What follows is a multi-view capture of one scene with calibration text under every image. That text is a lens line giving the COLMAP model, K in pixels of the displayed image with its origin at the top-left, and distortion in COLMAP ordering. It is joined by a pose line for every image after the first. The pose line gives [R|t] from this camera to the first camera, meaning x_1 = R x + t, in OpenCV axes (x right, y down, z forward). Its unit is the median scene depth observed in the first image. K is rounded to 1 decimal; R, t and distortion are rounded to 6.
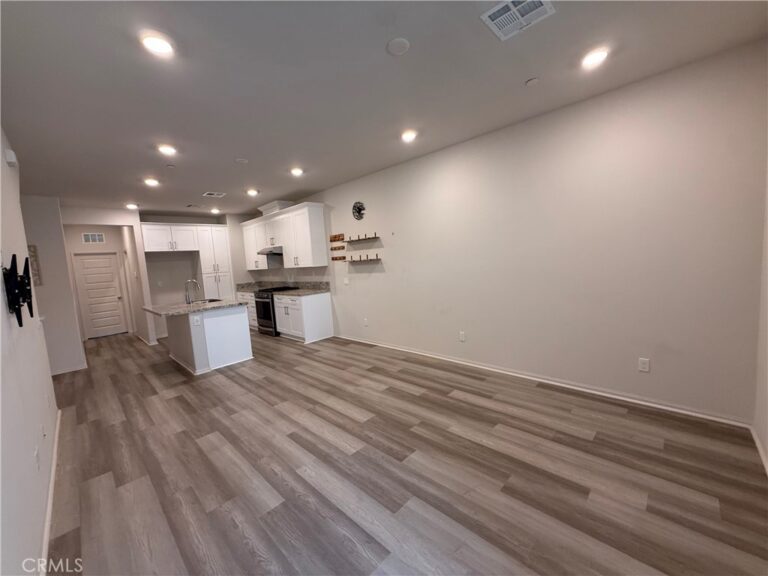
lens RADIAL K [[306.2, 0, 384.0], [0, 306.2, 288.0], [0, 0, 1]] dist [0.001116, 0.000321]
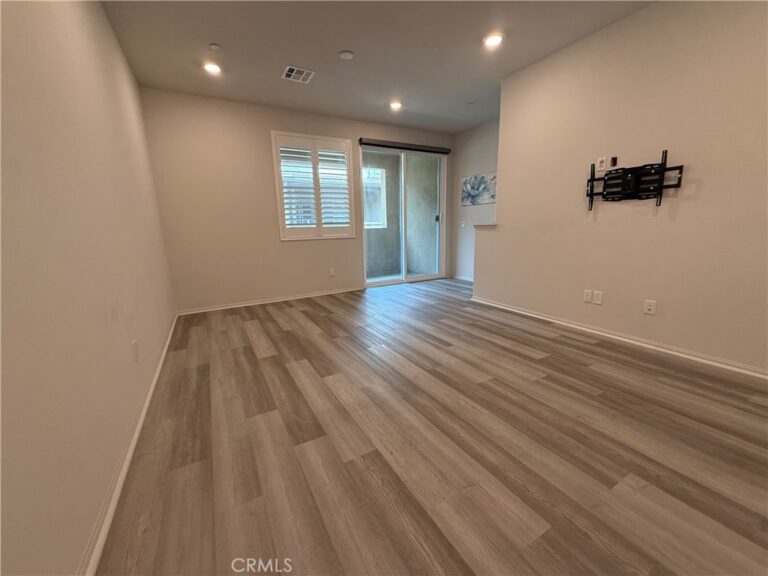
lens RADIAL K [[306.2, 0, 384.0], [0, 306.2, 288.0], [0, 0, 1]] dist [0.001116, 0.000321]
pose [[-0.958456, 0.033253, 0.283295, -0.210682], [0.113594, 0.955524, 0.272158, -0.017934], [-0.261645, 0.293032, -0.919605, 1.067875]]
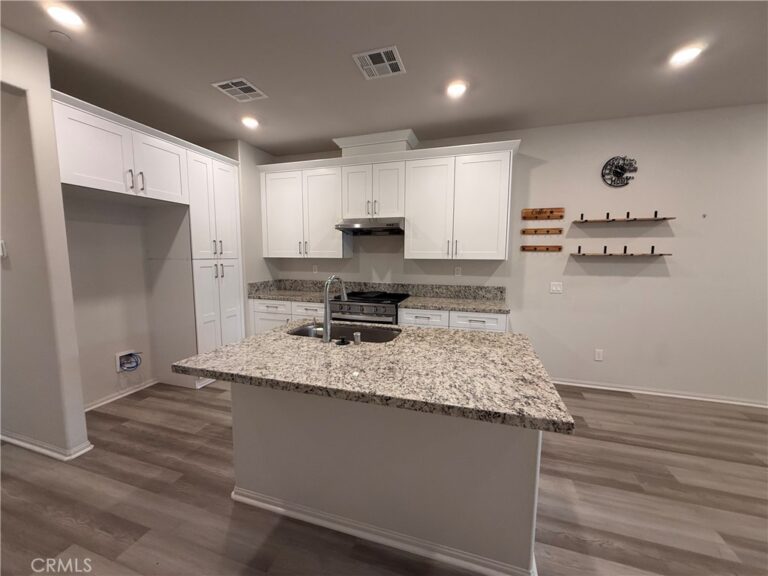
lens RADIAL K [[306.2, 0, 384.0], [0, 306.2, 288.0], [0, 0, 1]] dist [0.001116, 0.000321]
pose [[0.892053, 0.021169, 0.451435, -0.789122], [-0.021471, 0.999760, -0.004455, -0.012471], [-0.451420, -0.005718, 0.892293, 0.696265]]
